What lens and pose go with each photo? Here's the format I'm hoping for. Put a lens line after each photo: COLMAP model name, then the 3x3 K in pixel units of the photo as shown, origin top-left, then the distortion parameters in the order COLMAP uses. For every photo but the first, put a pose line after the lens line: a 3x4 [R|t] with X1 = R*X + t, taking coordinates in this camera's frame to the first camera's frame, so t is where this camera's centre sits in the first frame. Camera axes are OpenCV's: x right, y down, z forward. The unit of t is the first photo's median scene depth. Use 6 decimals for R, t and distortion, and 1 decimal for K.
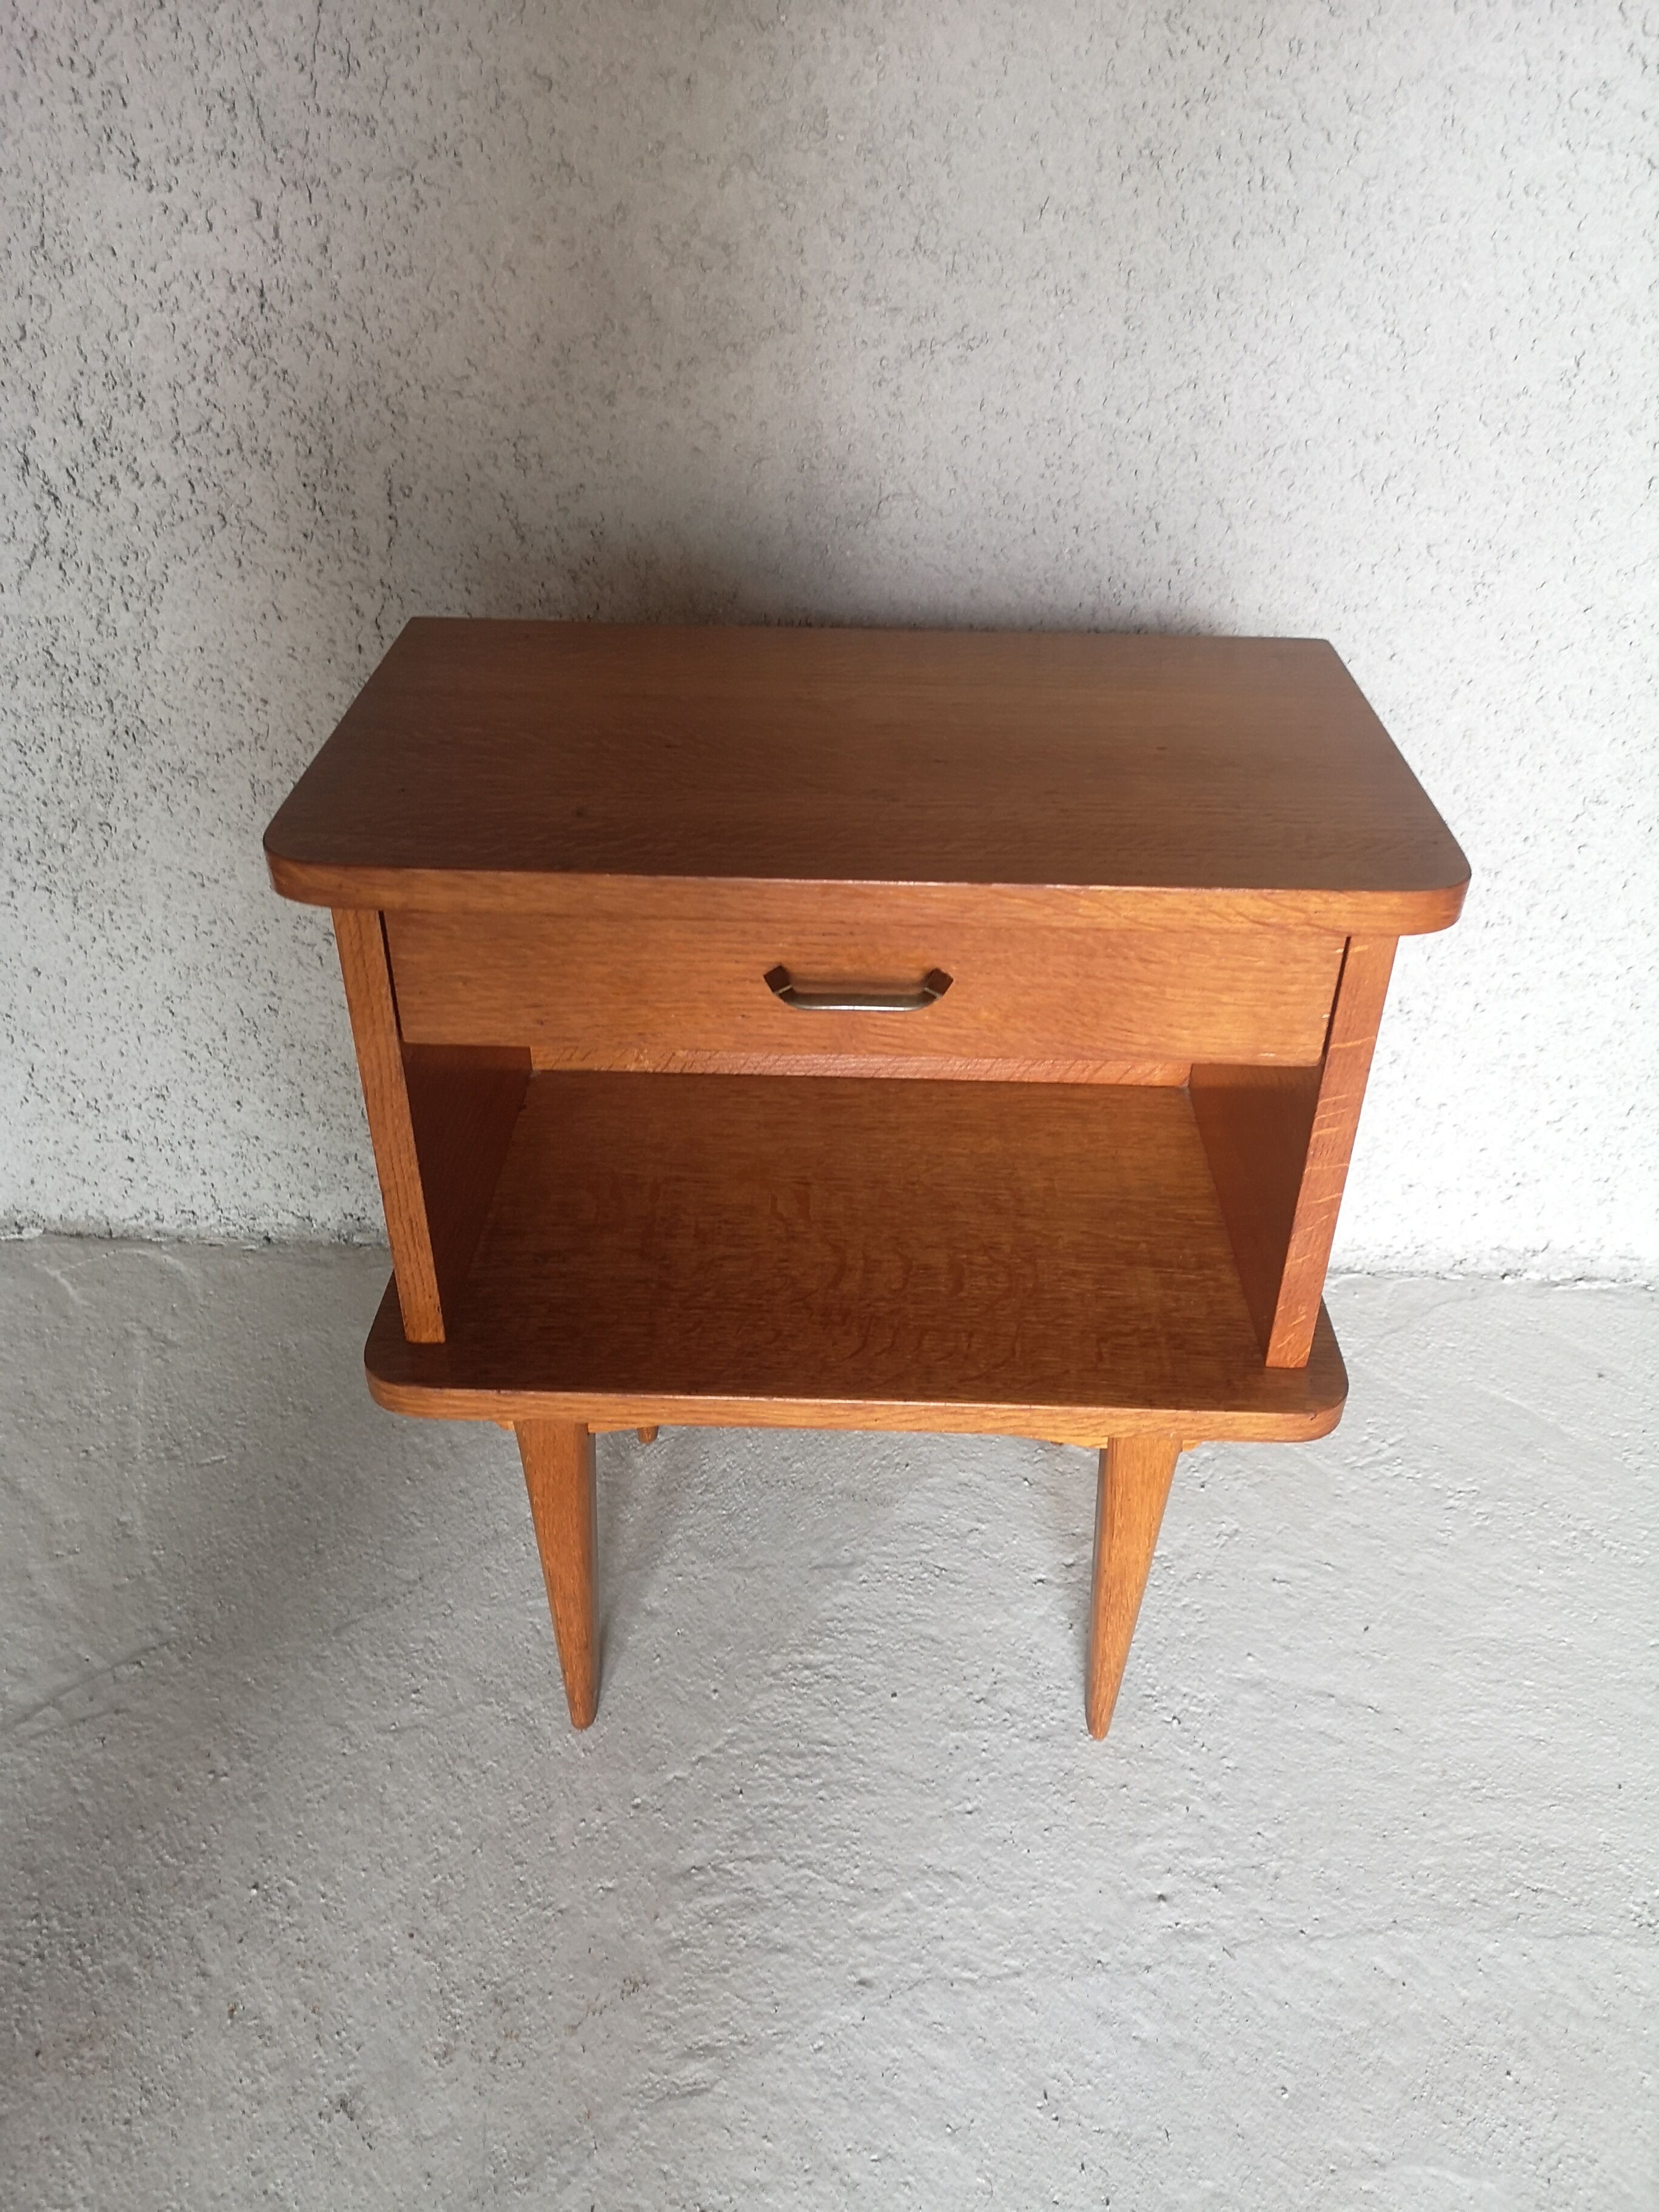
lens RADIAL K [[1735.1, 0, 829.7], [0, 1735.1, 1090.7], [0, 0, 1]] dist [0.014412, -0.020634]
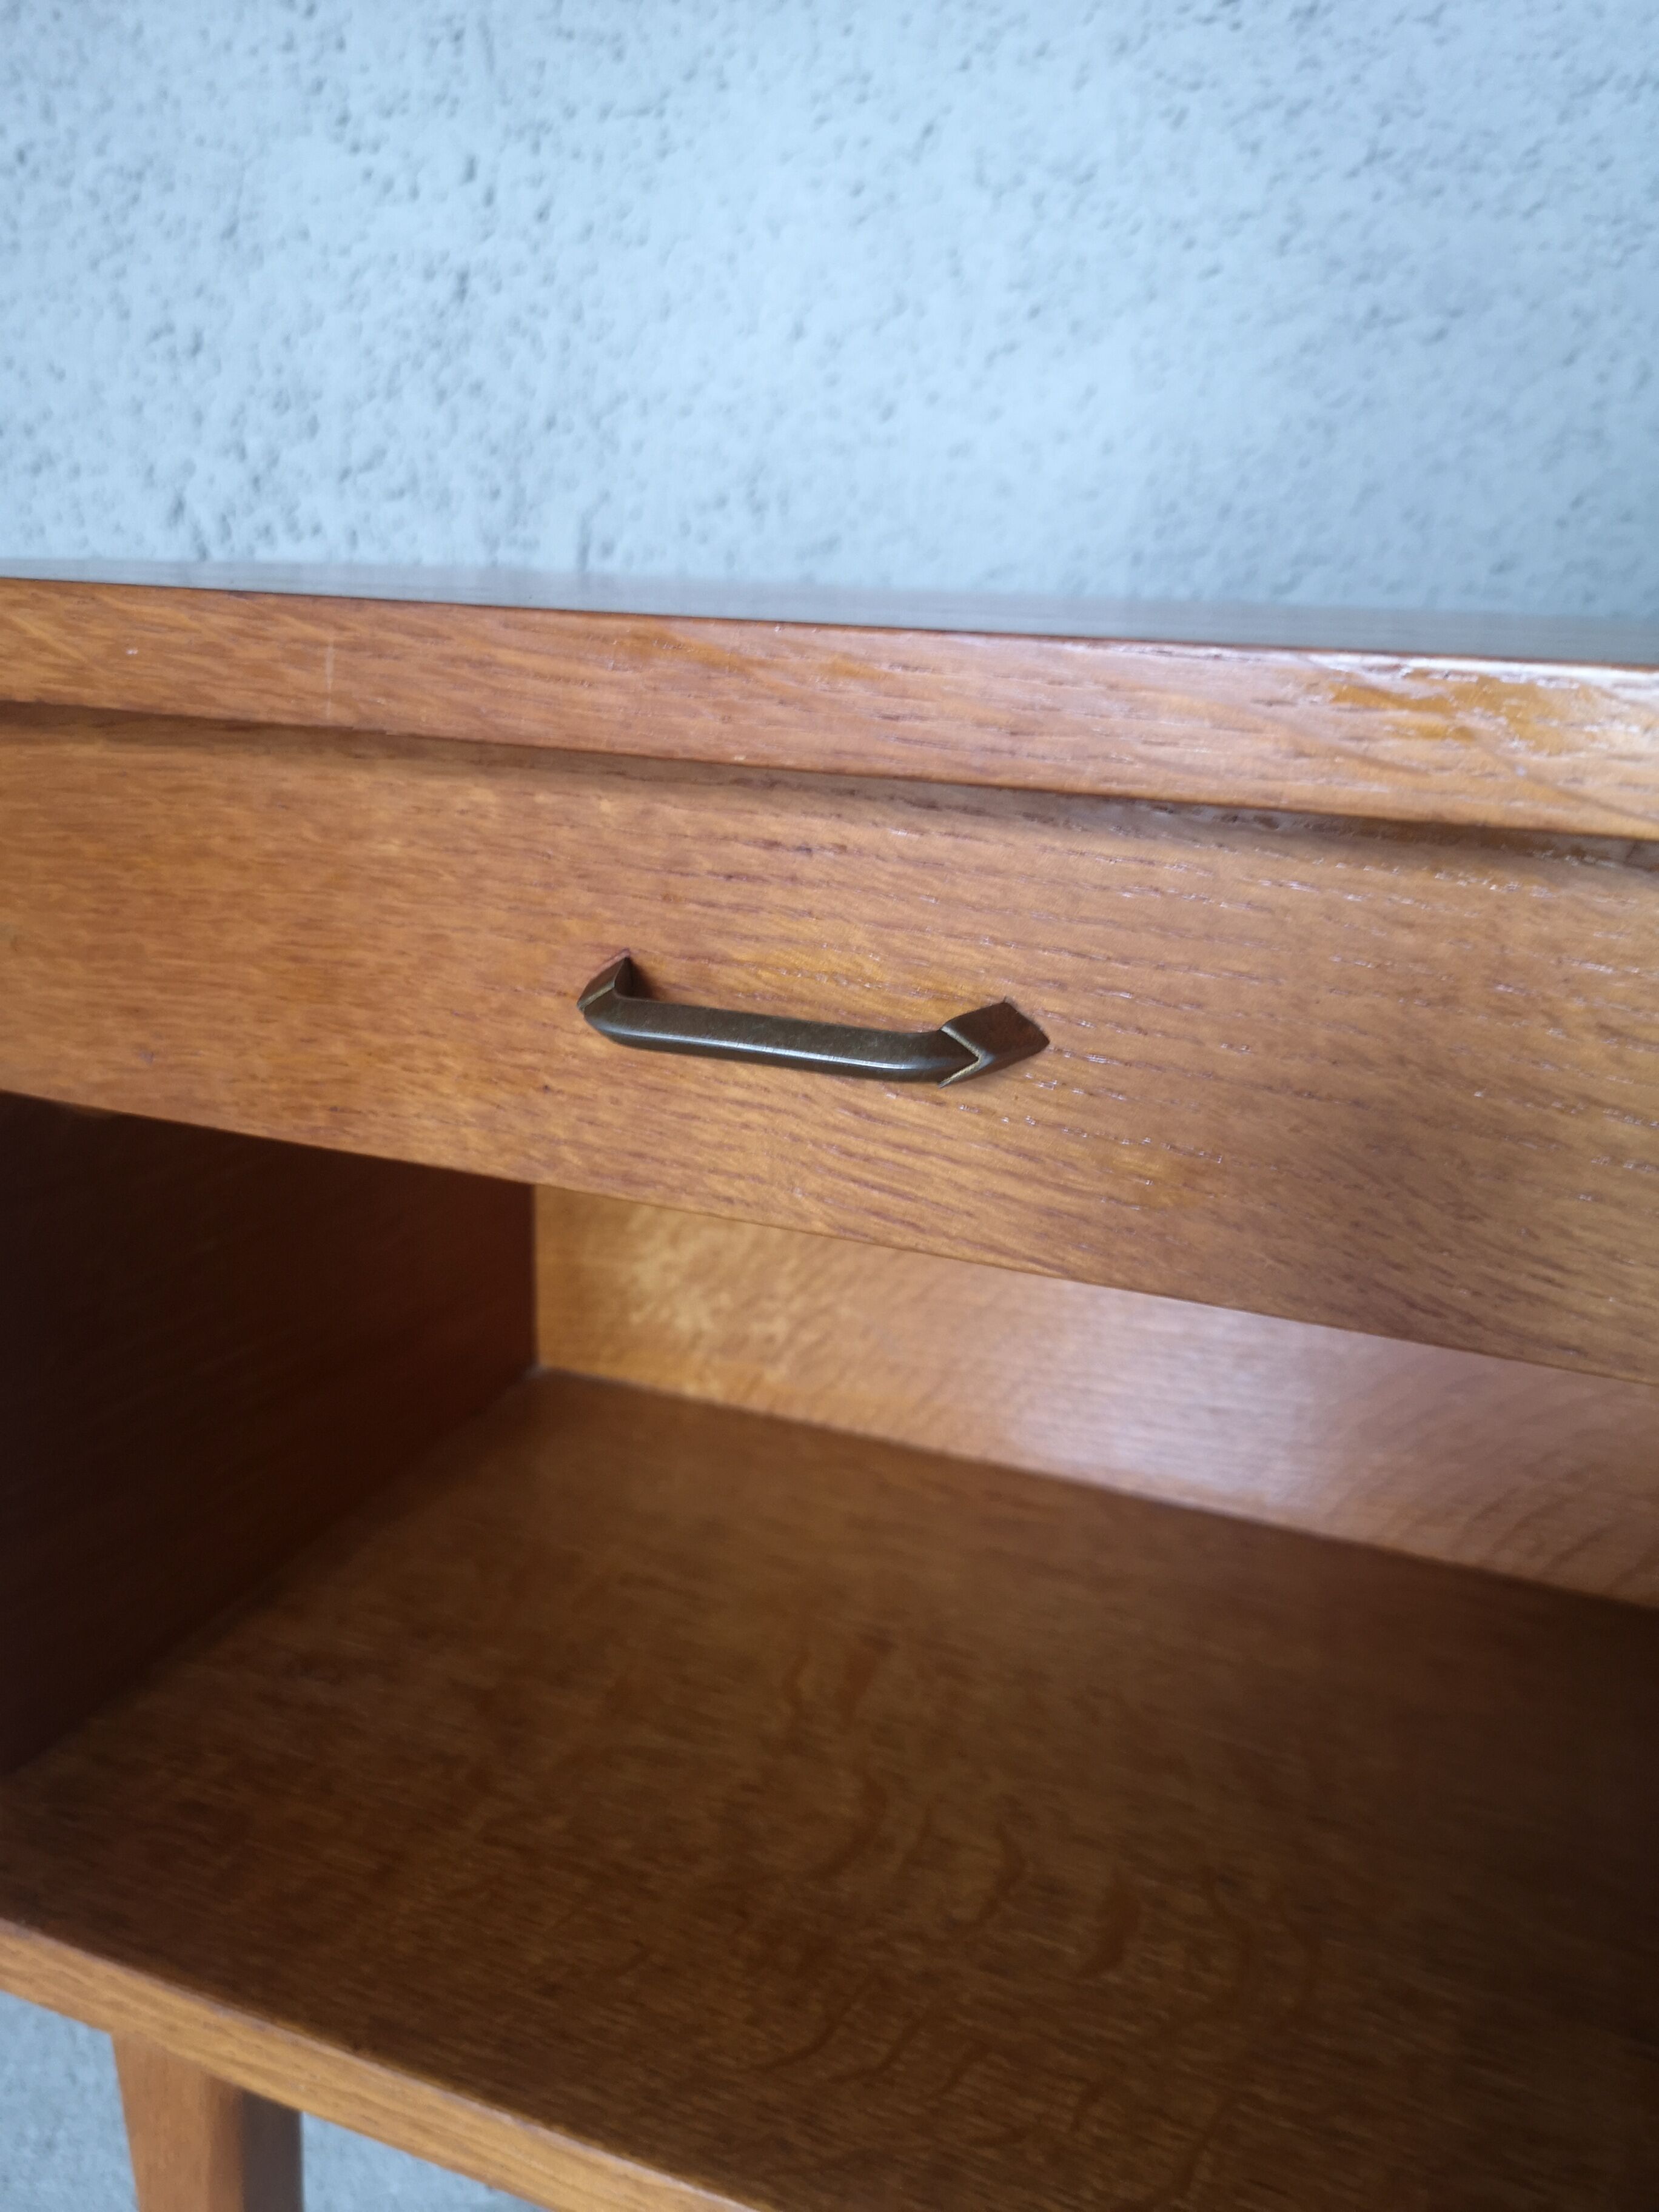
lens RADIAL K [[1735.1, 0, 846.2], [0, 1735.1, 1096.8], [0, 0, 1]] dist [0.014412, -0.020634]
pose [[0.939896, 0.114819, -0.321577, 0.111874], [-0.207109, 0.940453, -0.269545, 0.040988], [0.271479, 0.319946, 0.907708, 0.488825]]
